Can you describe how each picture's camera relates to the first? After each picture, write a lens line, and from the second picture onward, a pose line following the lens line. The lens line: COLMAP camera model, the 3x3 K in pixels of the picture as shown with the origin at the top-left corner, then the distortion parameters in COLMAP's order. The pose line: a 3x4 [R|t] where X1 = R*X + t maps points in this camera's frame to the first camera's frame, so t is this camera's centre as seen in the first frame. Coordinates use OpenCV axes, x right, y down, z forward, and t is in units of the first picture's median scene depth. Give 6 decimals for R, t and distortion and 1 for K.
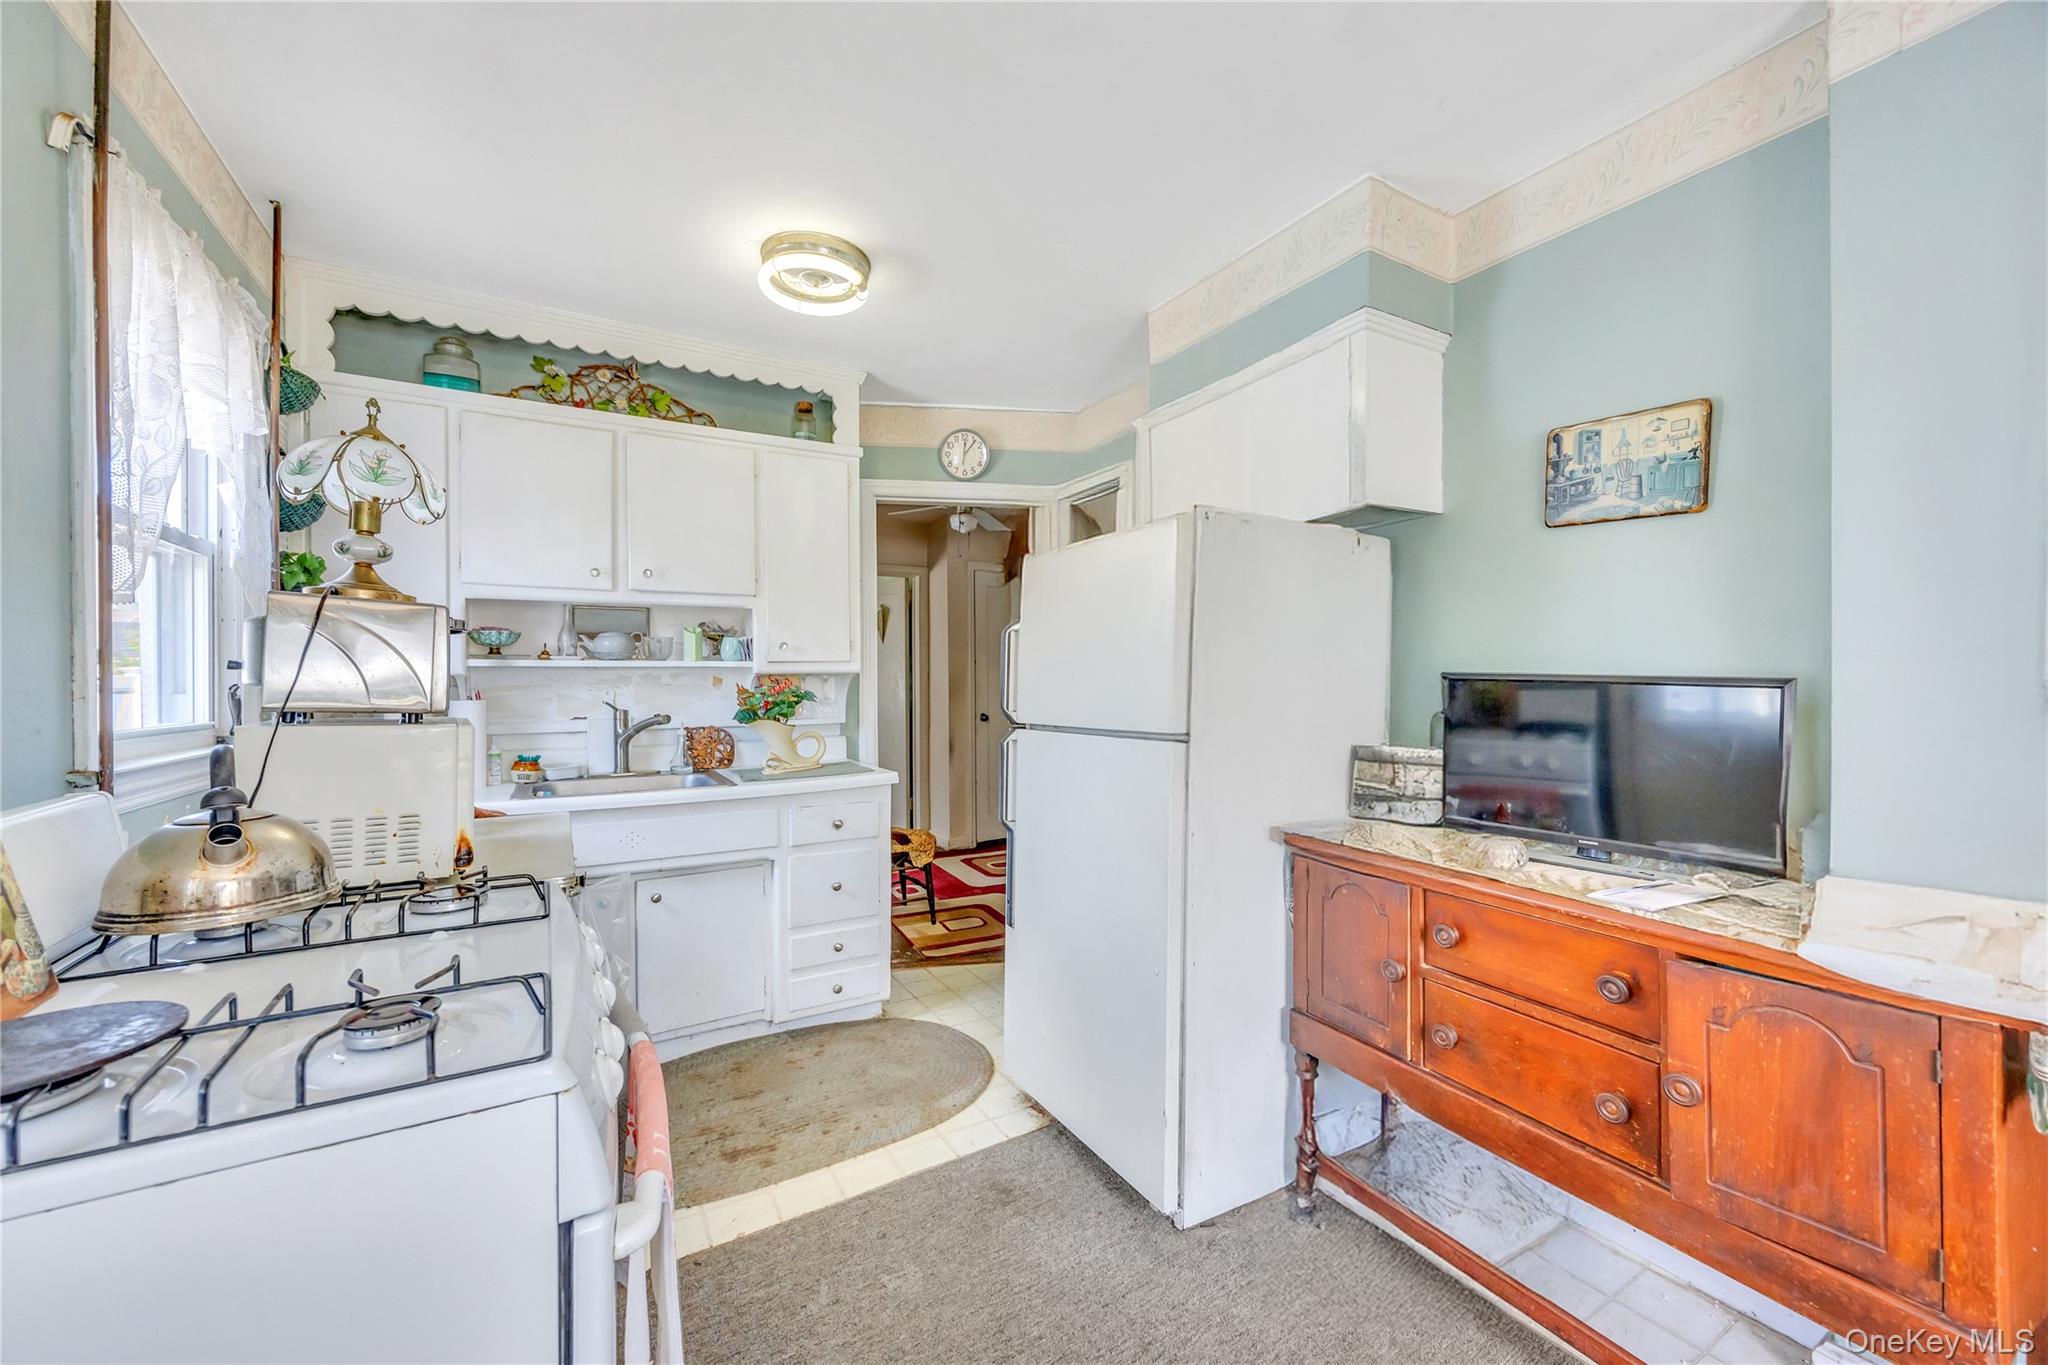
lens RADIAL K [[790.8, 0, 1024.3], [0, 790.8, 680.8], [0, 0, 1]] dist [-0.000620, 0.000183]
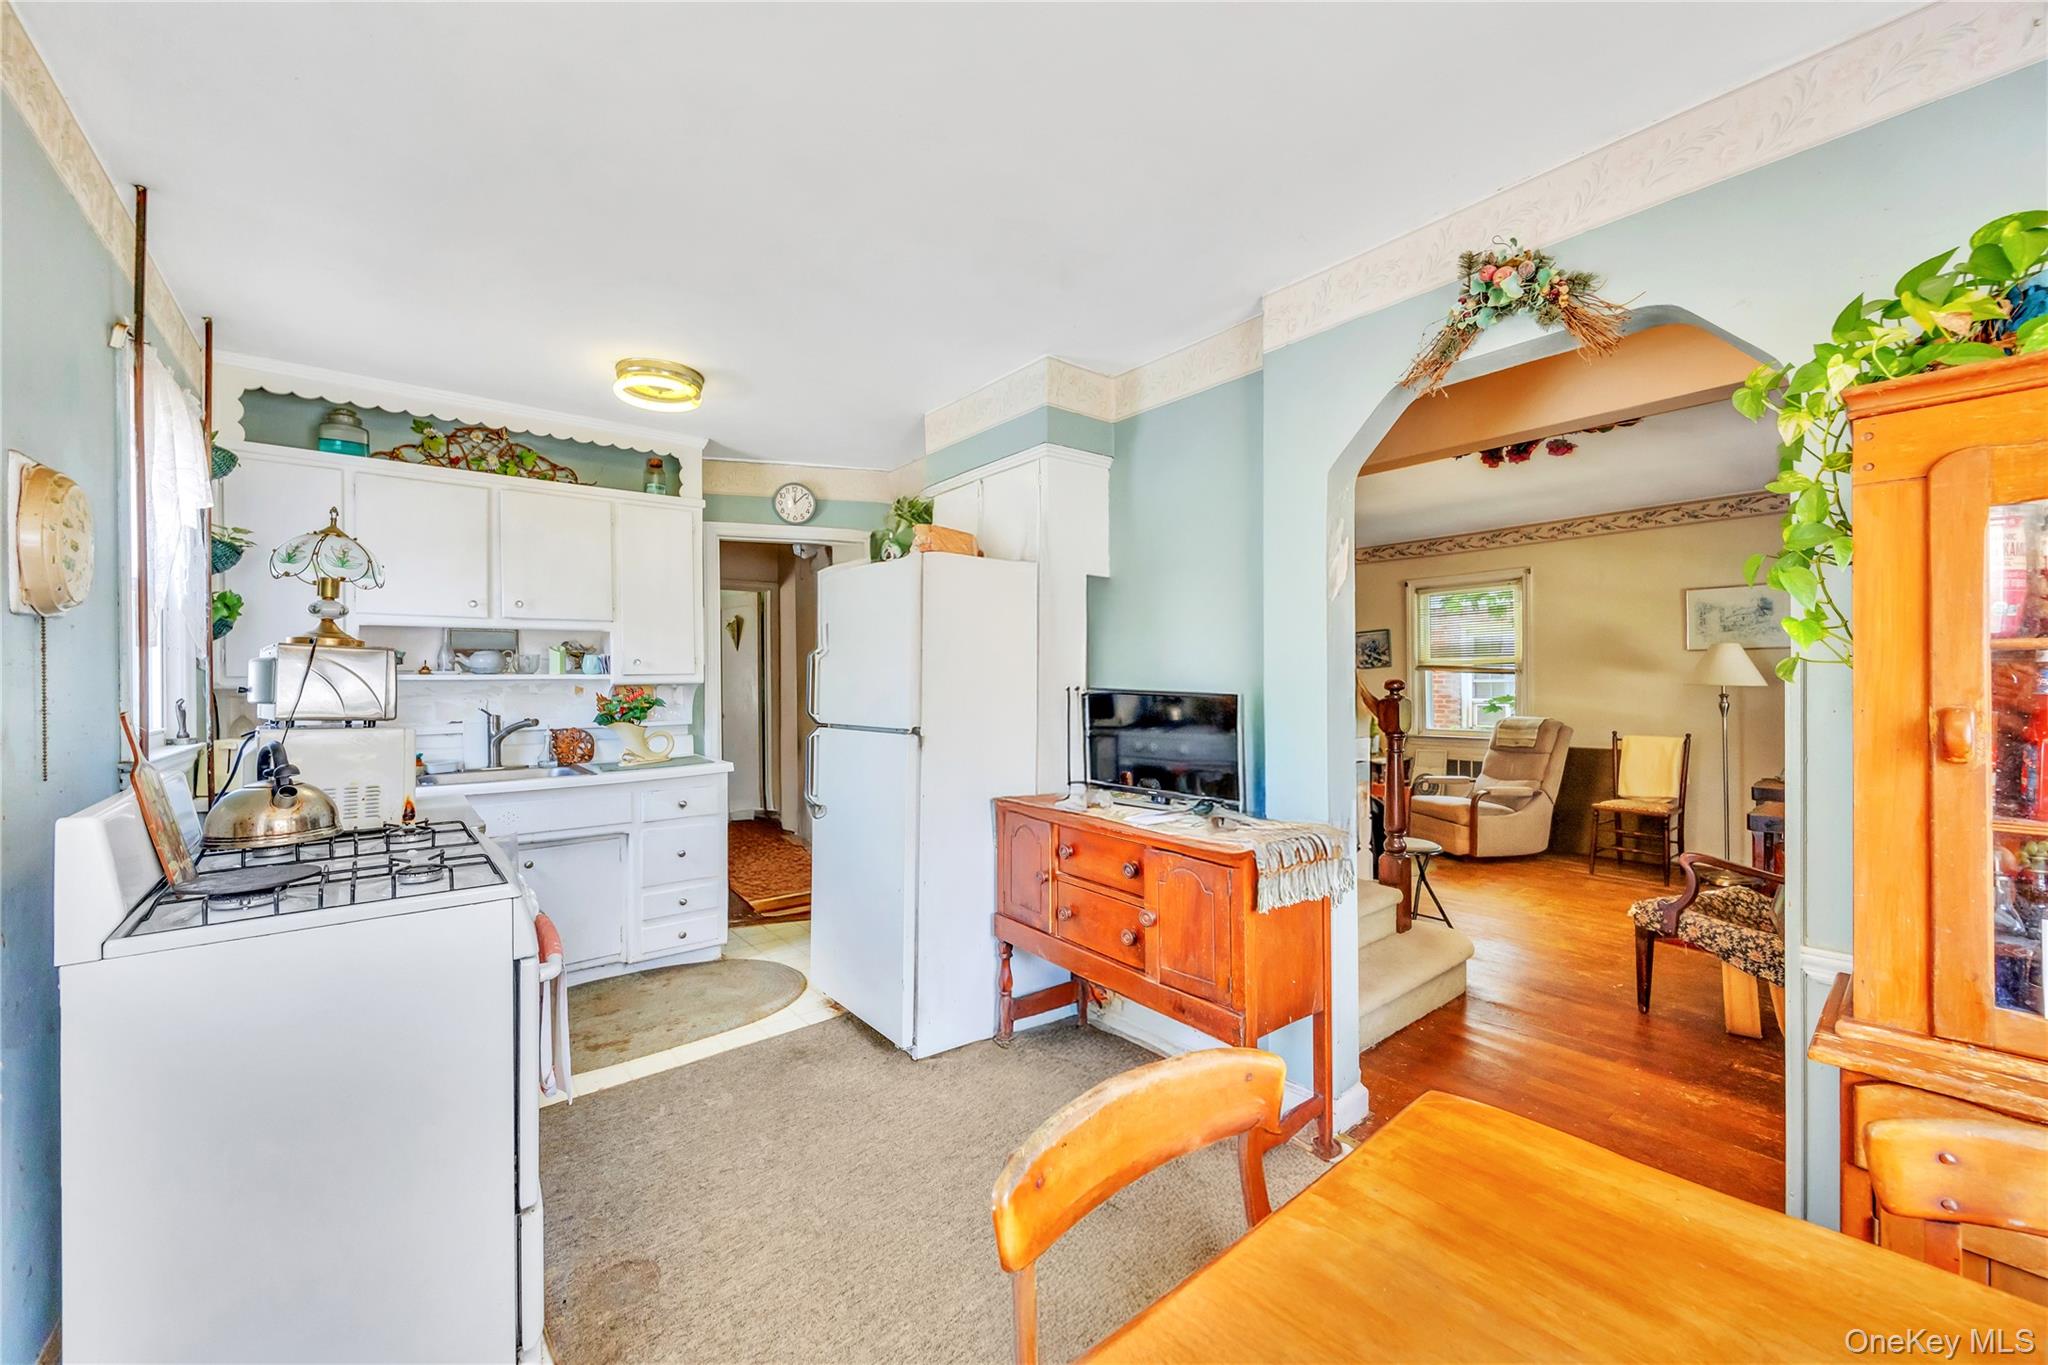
lens RADIAL K [[790.8, 0, 1023.1], [0, 790.8, 682.3], [0, 0, 1]] dist [-0.000620, 0.000183]
pose [[0.988762, -0.001755, 0.149489, 0.155759], [0.001202, 0.999992, 0.003791, -0.023914], [-0.149495, -0.003569, 0.988756, -0.449609]]
